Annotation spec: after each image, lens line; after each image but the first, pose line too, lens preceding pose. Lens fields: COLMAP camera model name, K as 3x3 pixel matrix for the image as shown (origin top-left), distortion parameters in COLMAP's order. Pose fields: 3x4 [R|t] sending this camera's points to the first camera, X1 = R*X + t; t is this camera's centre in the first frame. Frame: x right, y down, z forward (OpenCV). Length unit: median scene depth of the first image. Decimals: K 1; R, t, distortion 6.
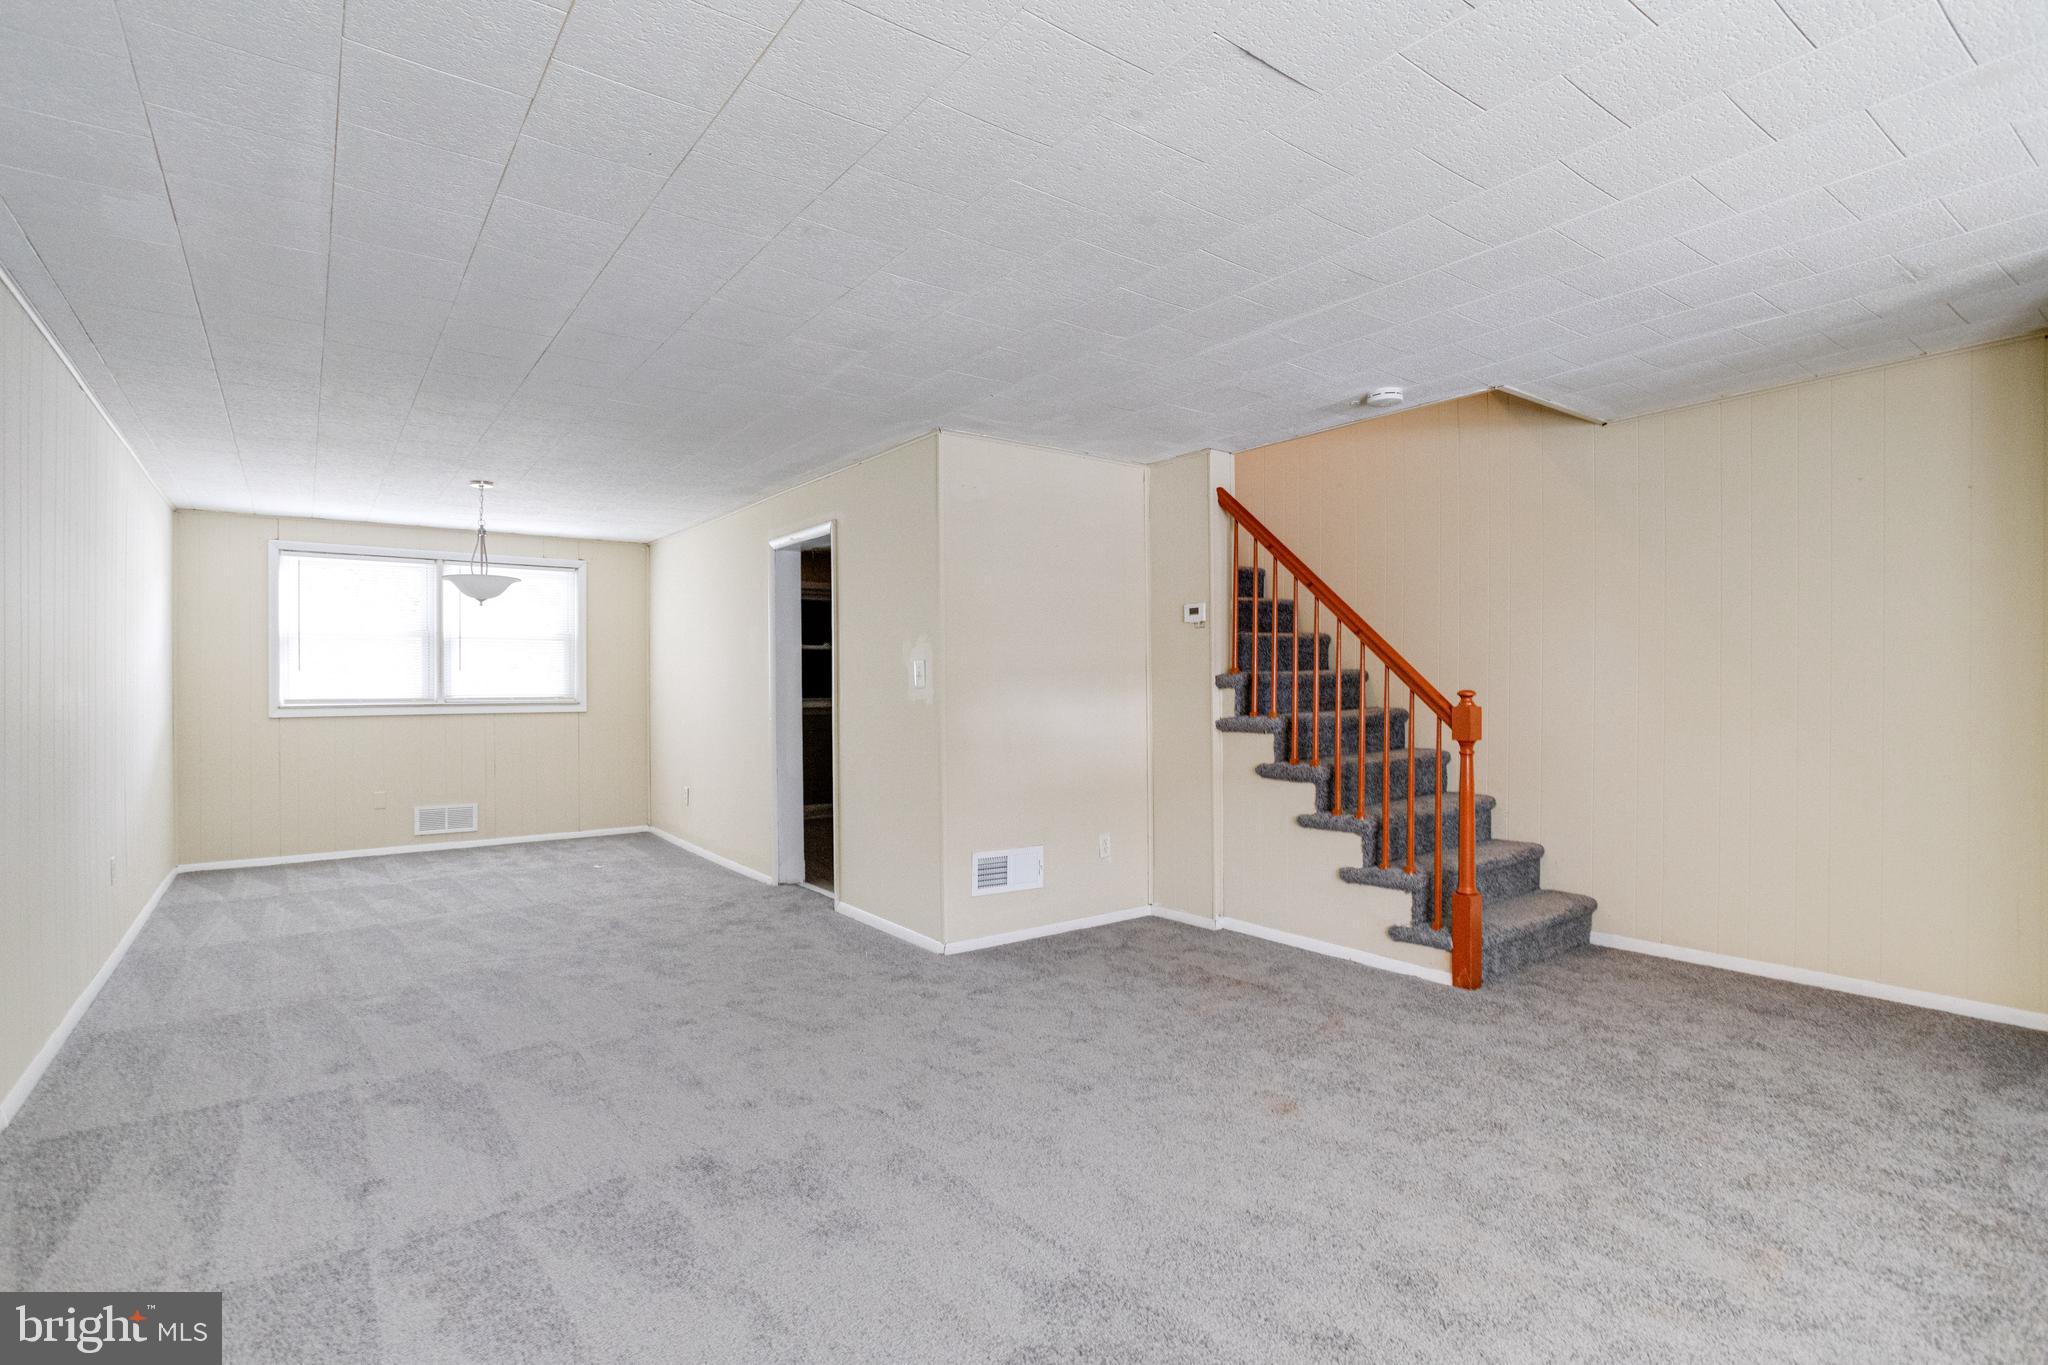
lens RADIAL K [[992.9, 0, 1022.2], [0, 992.9, 683.3], [0, 0, 1]] dist [-0.041836, 0.024504]
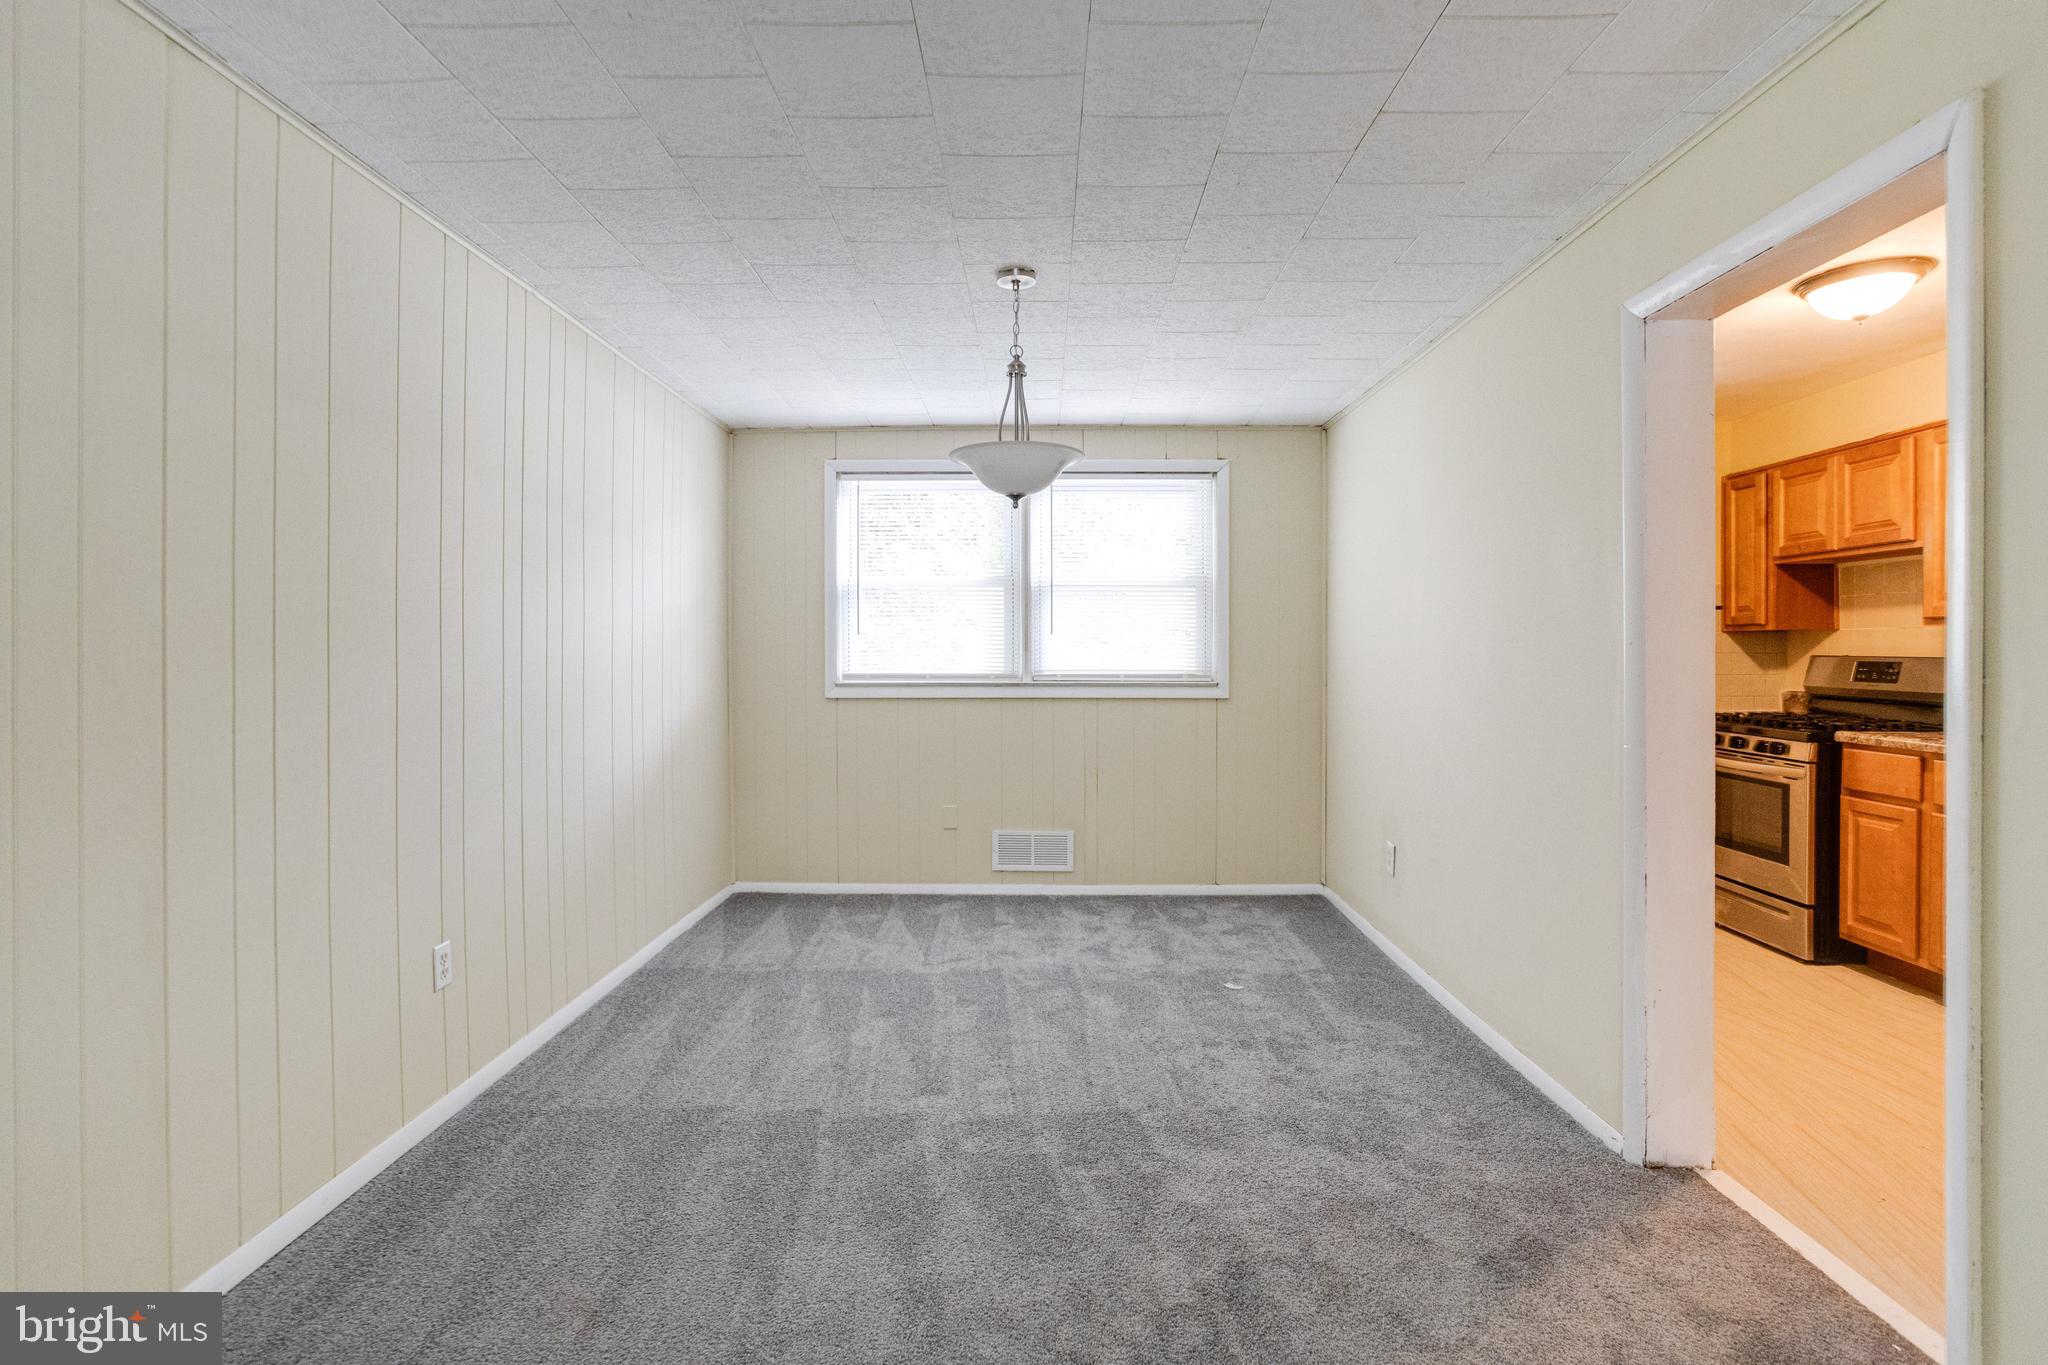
lens RADIAL K [[992.9, 0, 1029.1], [0, 992.9, 665.0], [0, 0, 1]] dist [-0.041836, 0.024504]
pose [[0.797505, 0.013355, -0.603164, -0.233356], [-0.003154, 0.999834, 0.017967, -0.005108], [0.603304, -0.012427, 0.797415, 0.605986]]
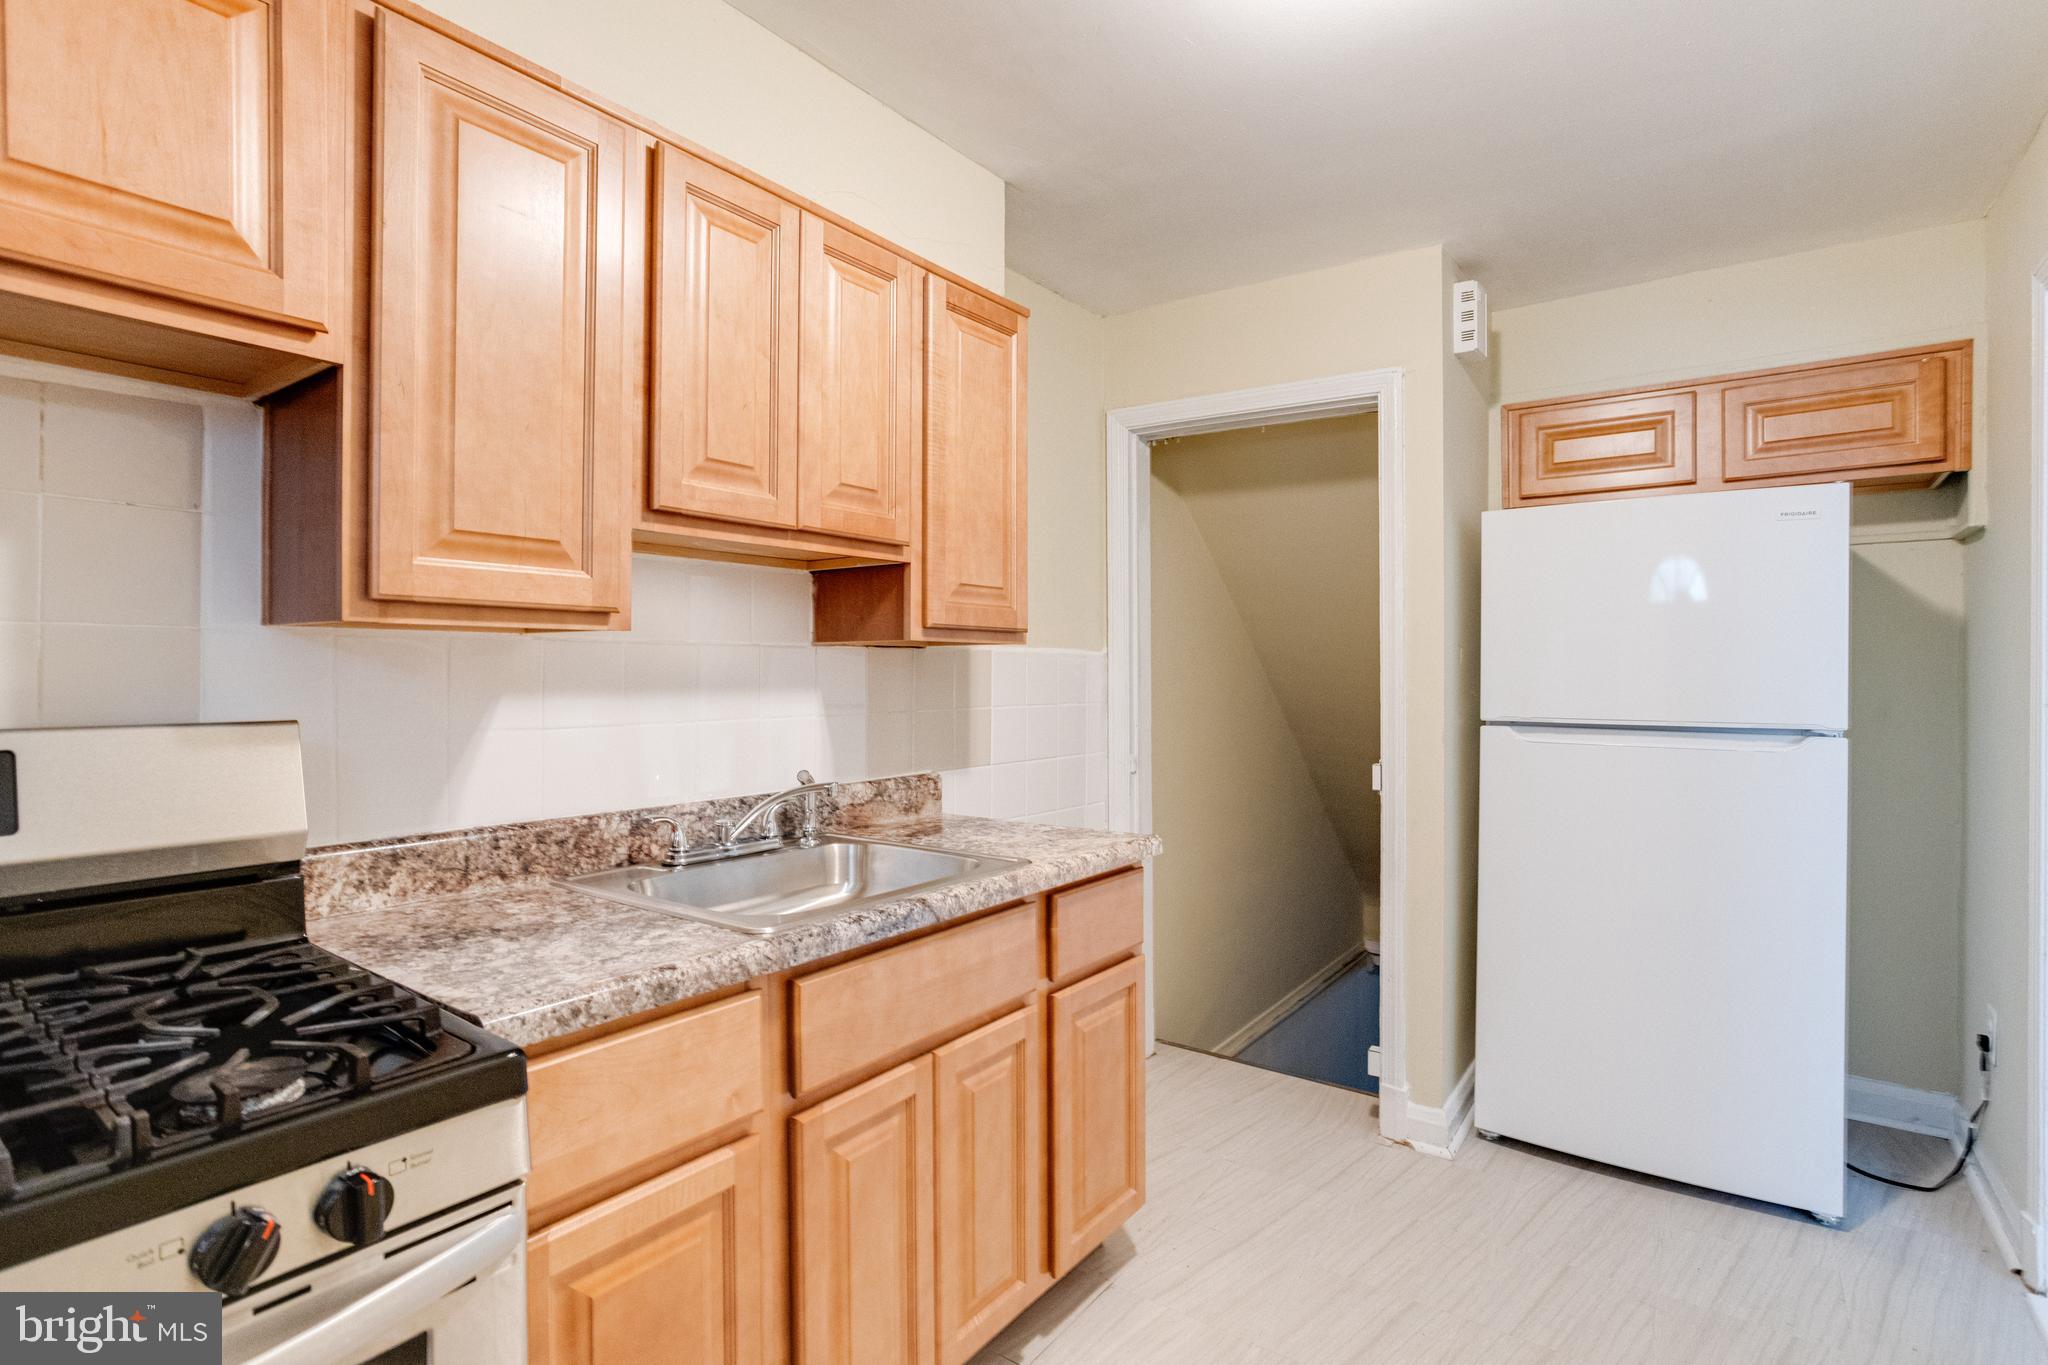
lens RADIAL K [[992.9, 0, 1013.4], [0, 992.9, 674.8], [0, 0, 1]] dist [-0.041836, 0.024504]
pose [[-0.285654, 0.001684, 0.958331, -0.403552], [0.002903, 0.999995, -0.000892, -0.010371], [-0.958328, 0.002527, -0.285658, 1.508626]]
